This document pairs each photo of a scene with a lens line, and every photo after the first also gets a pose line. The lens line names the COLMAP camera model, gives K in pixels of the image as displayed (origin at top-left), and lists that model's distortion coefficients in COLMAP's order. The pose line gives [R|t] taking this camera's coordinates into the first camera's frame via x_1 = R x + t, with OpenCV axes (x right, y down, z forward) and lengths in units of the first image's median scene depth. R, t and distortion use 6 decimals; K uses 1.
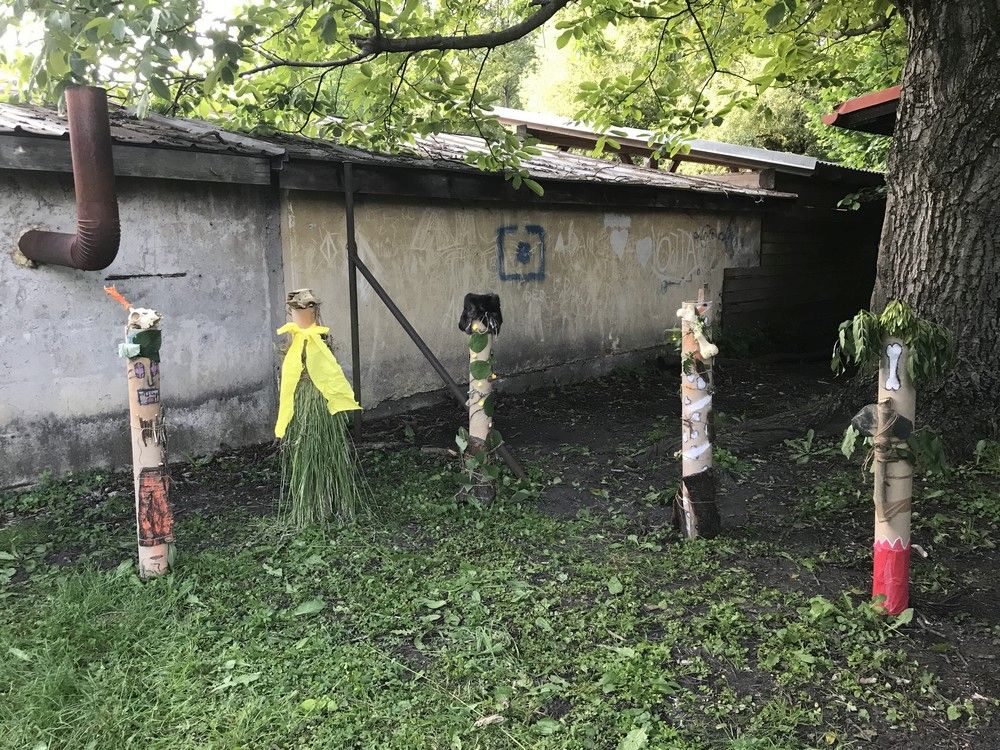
lens RADIAL K [[827.5, 0, 484.5], [0, 827.5, 382.0], [0, 0, 1]] dist [0.037250, -0.027482]
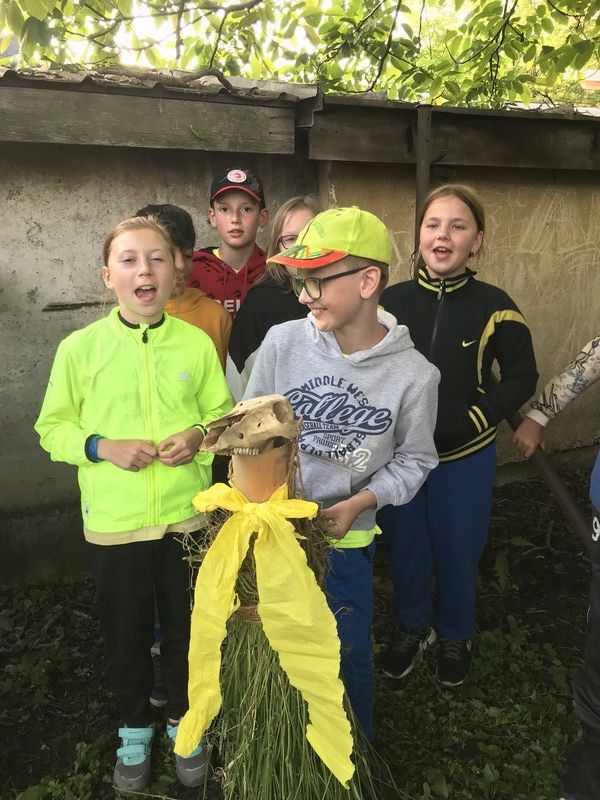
lens RADIAL K [[670.6, 0, 300.0], [0, 670.6, 400.0], [0, 0, 1]] dist [0.028770, -0.016511]
pose [[0.934997, 0.077126, -0.346169, -0.075401], [-0.048439, 0.994692, 0.090782, -0.112752], [0.351333, -0.068113, 0.933770, 0.578846]]
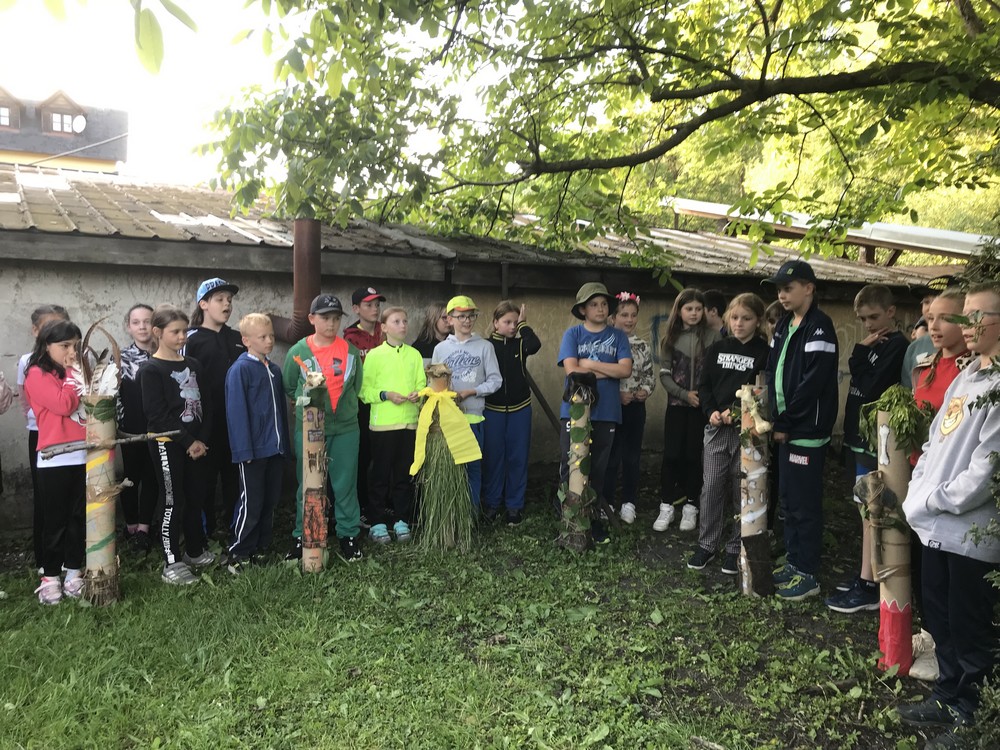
lens RADIAL K [[838.2, 0, 485.3], [0, 838.2, 372.6], [0, 0, 1]] dist [0.028770, -0.016511]
pose [[0.959364, 0.037840, -0.279624, 0.173134], [-0.068647, 0.992494, -0.101211, 0.024198], [0.273695, 0.116293, 0.954760, -0.181188]]
